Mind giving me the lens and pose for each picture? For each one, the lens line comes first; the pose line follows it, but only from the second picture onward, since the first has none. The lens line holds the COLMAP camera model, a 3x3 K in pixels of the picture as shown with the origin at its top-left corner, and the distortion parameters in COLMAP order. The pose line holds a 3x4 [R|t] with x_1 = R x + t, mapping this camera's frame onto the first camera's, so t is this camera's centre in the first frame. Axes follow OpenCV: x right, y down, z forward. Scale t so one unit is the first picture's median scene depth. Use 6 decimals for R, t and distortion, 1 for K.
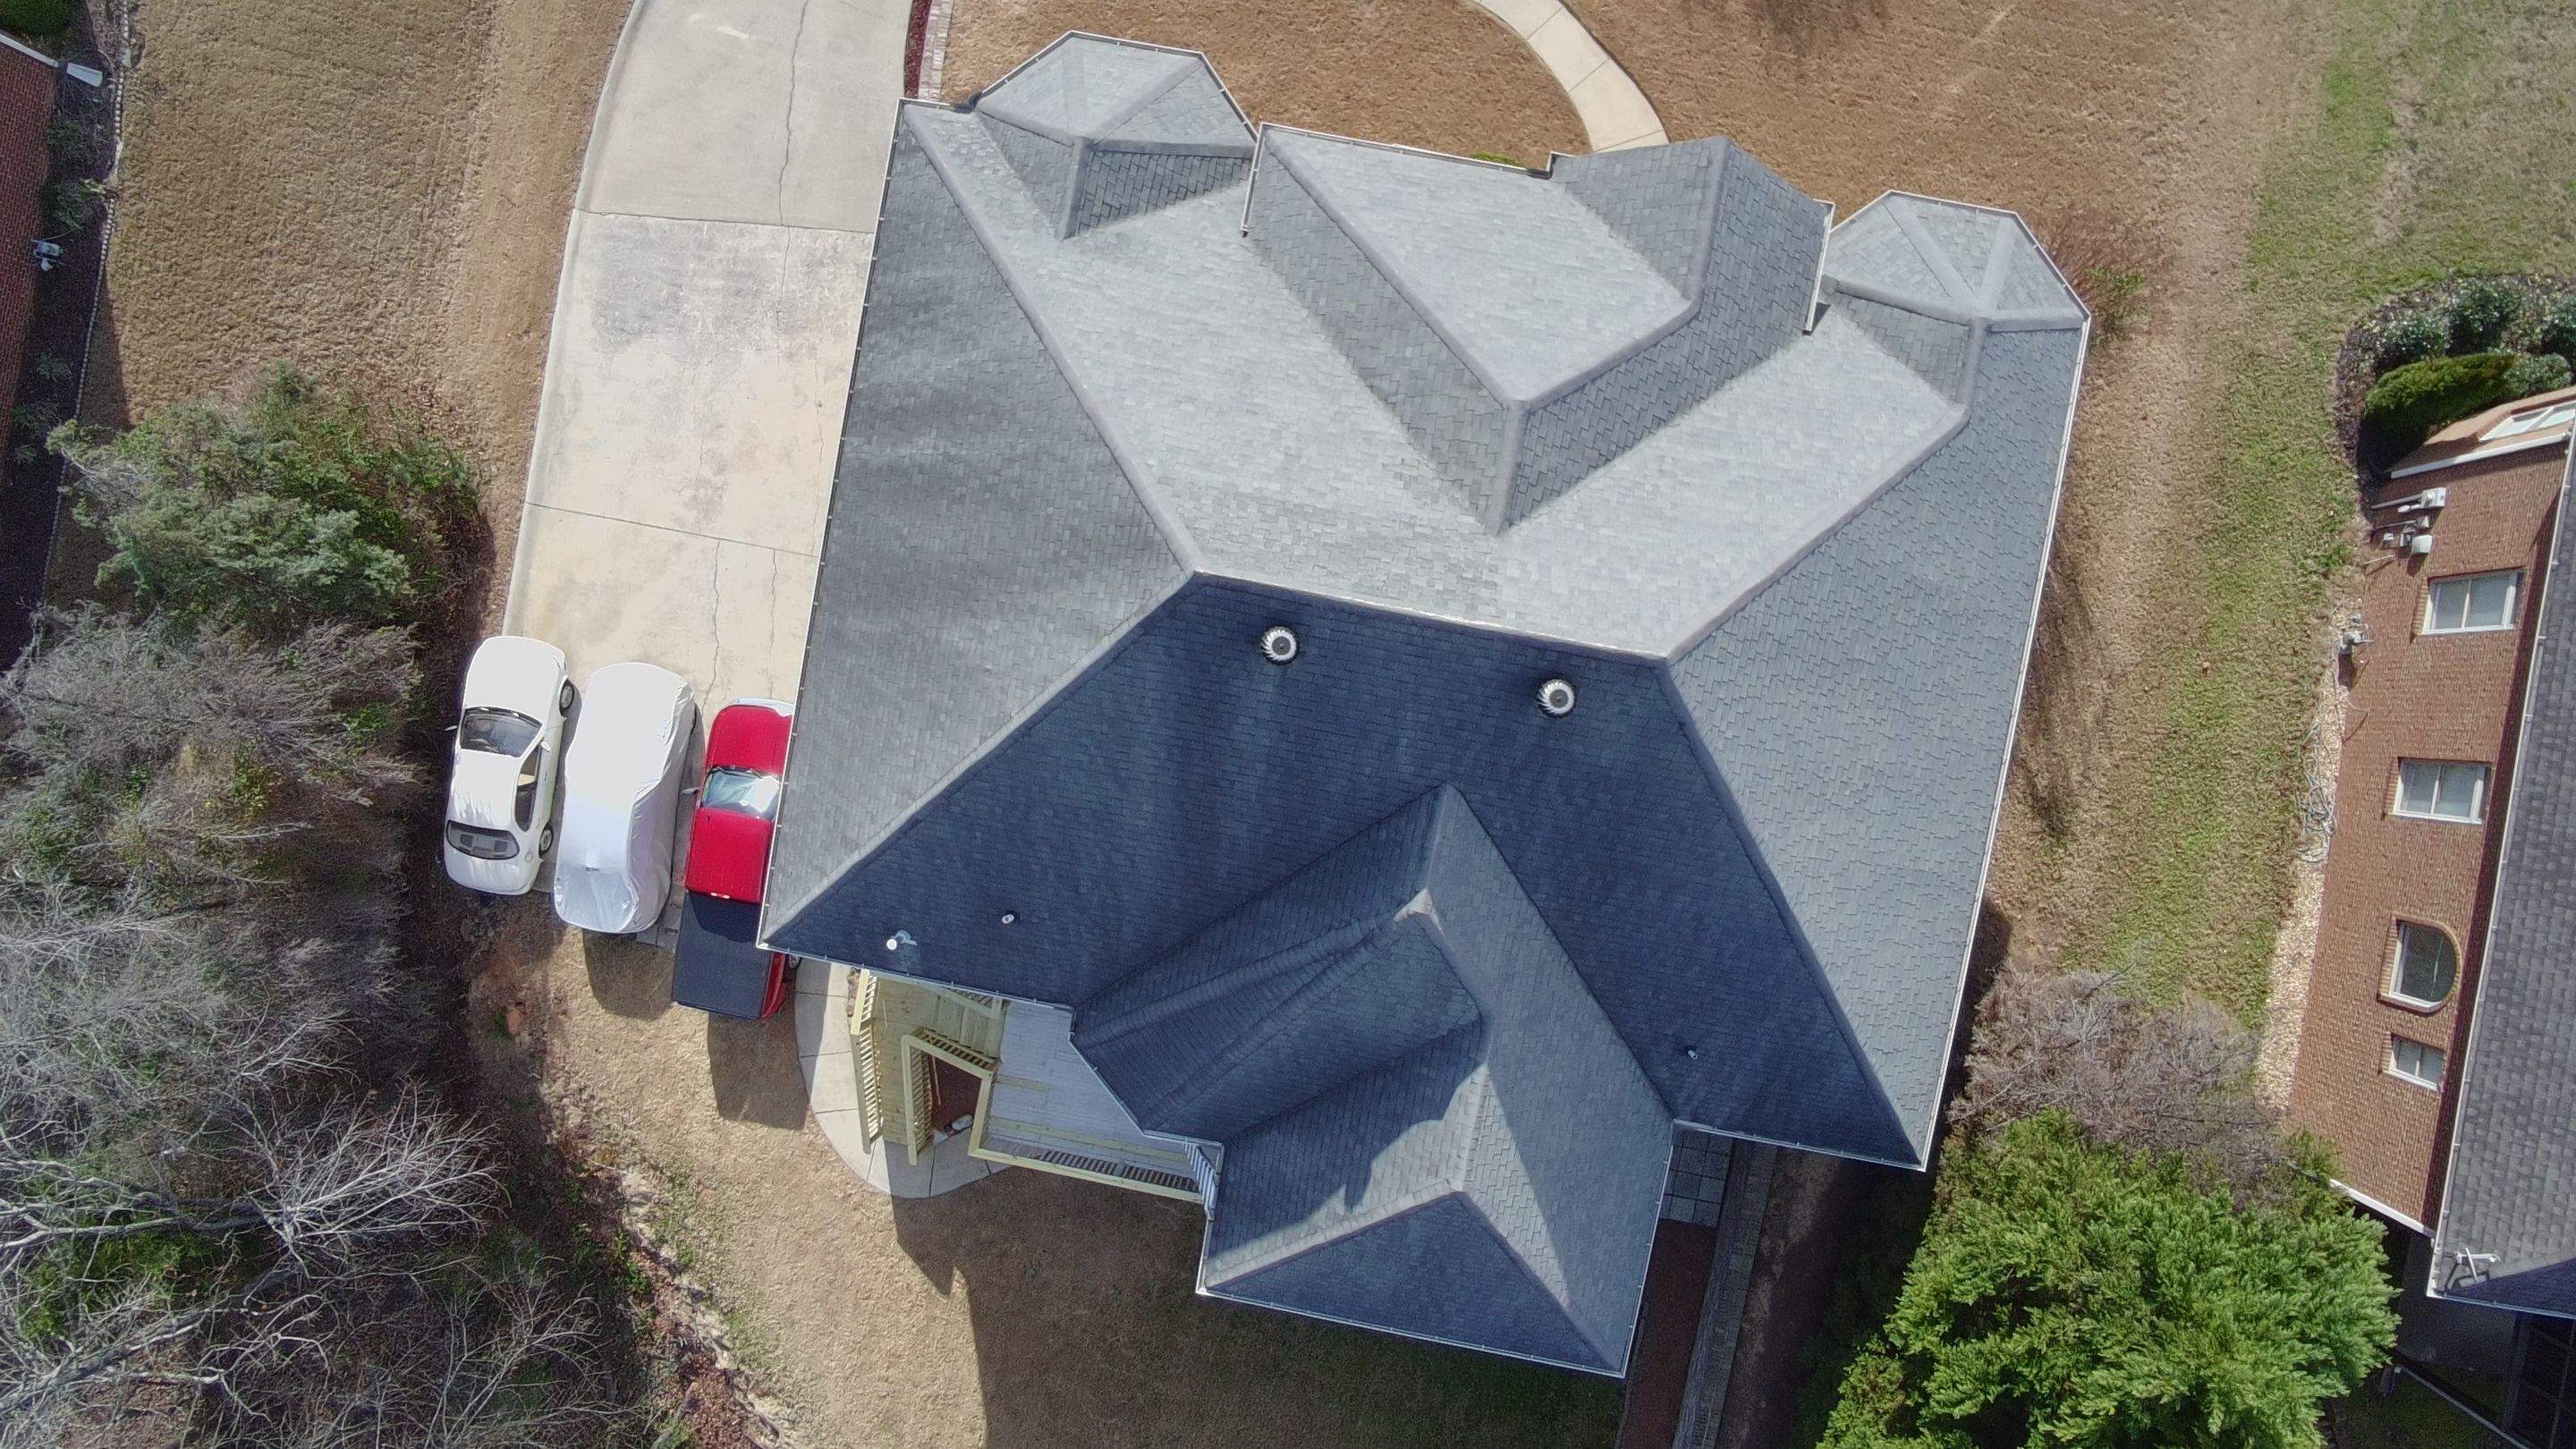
lens RADIAL K [[1653.9, 0, 1288.9], [0, 1653.9, 725.8], [0, 0, 1]] dist [-0.034319, -0.000970]
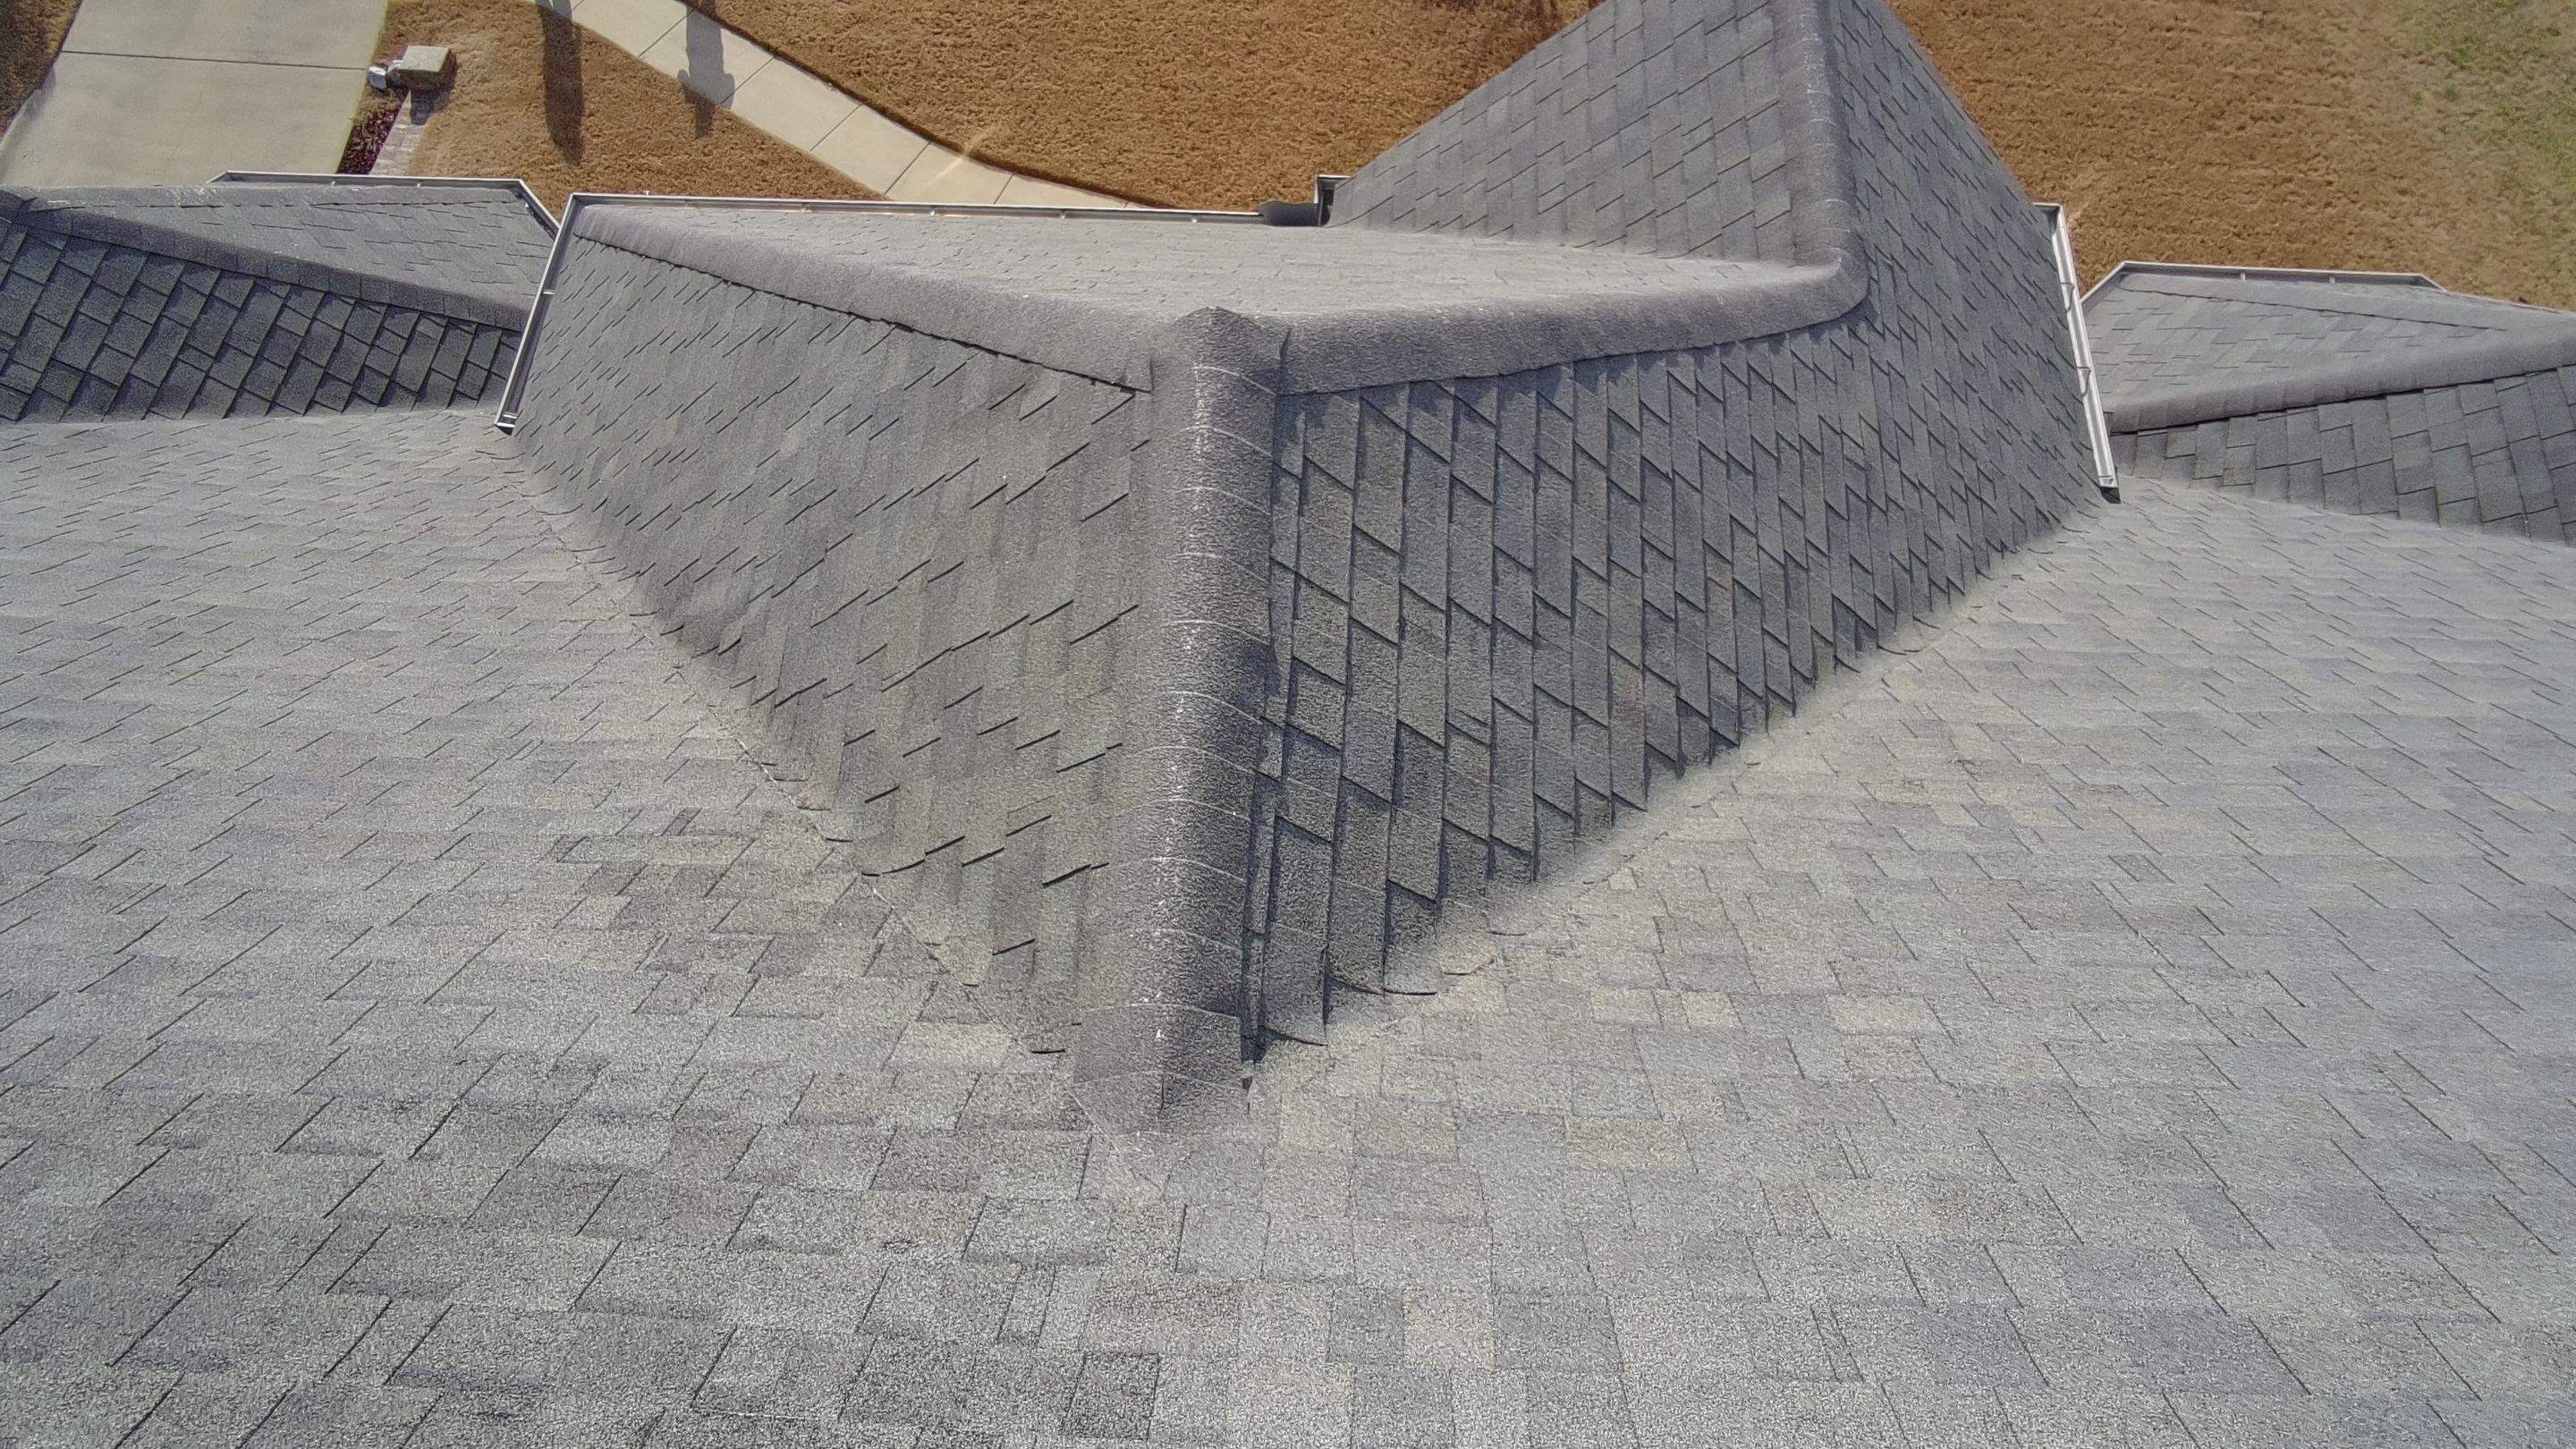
lens RADIAL K [[1653.9, 0, 1295.1], [0, 1653.9, 723.4], [0, 0, 1]] dist [-0.034319, -0.000970]
pose [[0.990073, -0.112321, 0.084492, 0.126591], [0.137621, 0.896839, -0.420405, -0.084043], [-0.028555, 0.427859, 0.903394, 0.844778]]
